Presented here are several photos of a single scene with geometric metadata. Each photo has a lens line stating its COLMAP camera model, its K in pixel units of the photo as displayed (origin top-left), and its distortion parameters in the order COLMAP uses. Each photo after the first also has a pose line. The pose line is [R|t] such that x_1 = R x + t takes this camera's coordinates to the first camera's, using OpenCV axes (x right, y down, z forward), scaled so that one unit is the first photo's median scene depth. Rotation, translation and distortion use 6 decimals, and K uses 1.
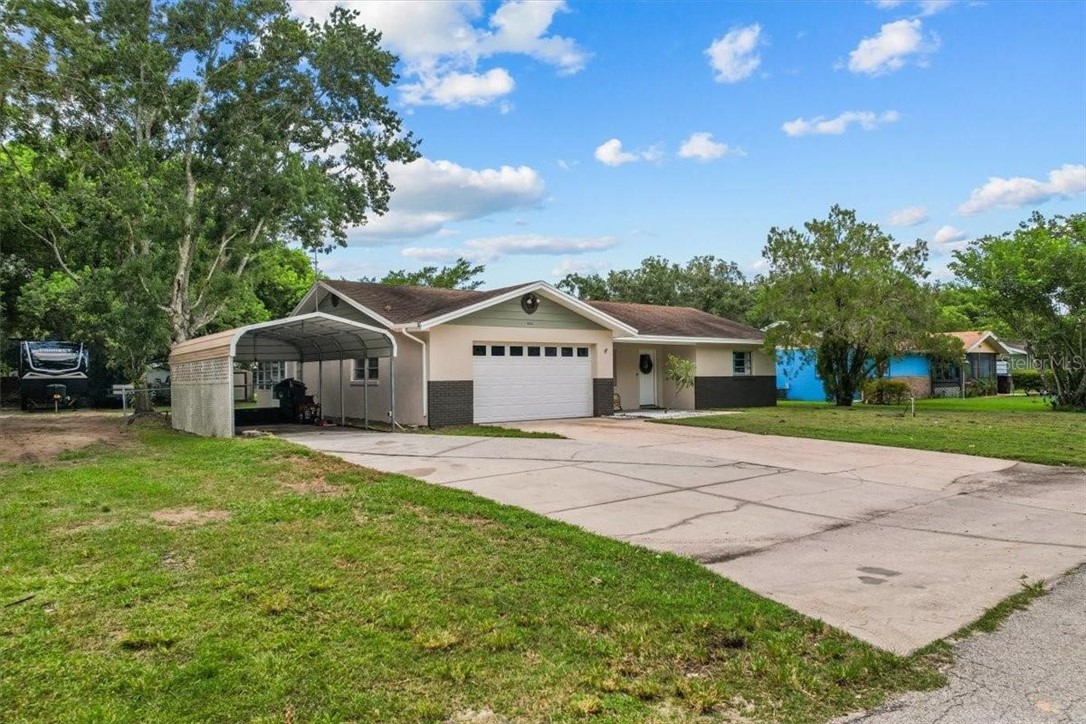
lens RADIAL K [[765.0, 0, 541.1], [0, 765.0, 363.2], [0, 0, 1]] dist [-0.010777, -0.000977]
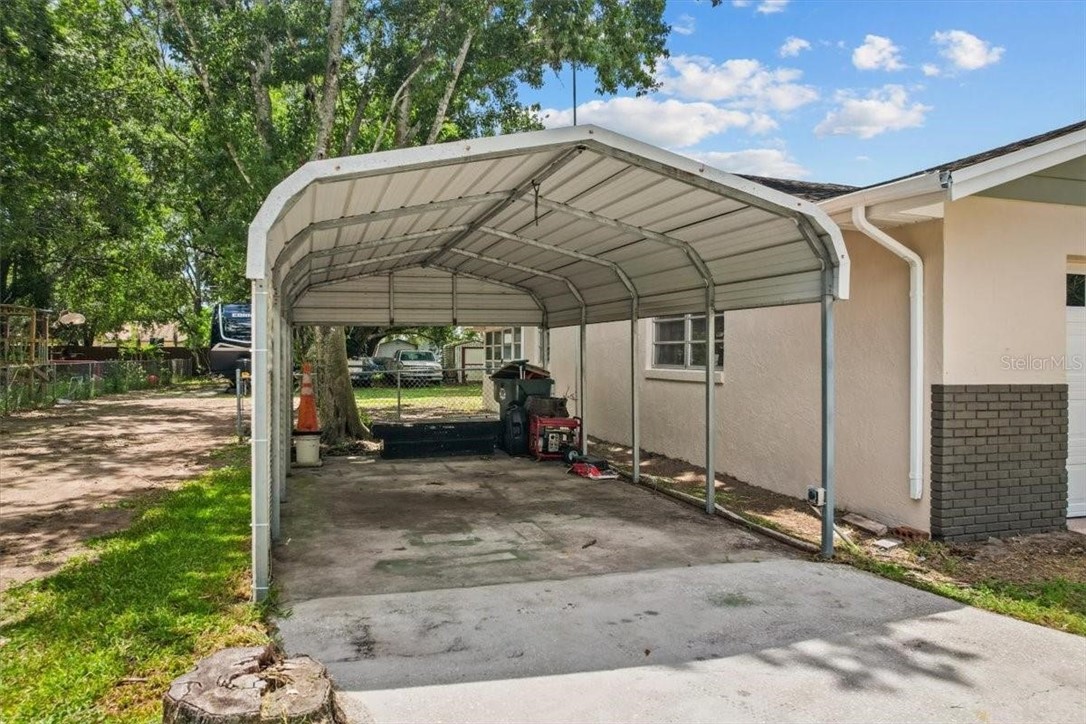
lens RADIAL K [[765.0, 0, 542.0], [0, 765.0, 360.0], [0, 0, 1]] dist [-0.010777, -0.000977]
pose [[0.947029, 0.020148, -0.320517, -0.164667], [-0.012074, 0.999558, 0.027159, 0.006202], [0.320922, -0.021851, 0.946853, 0.558472]]
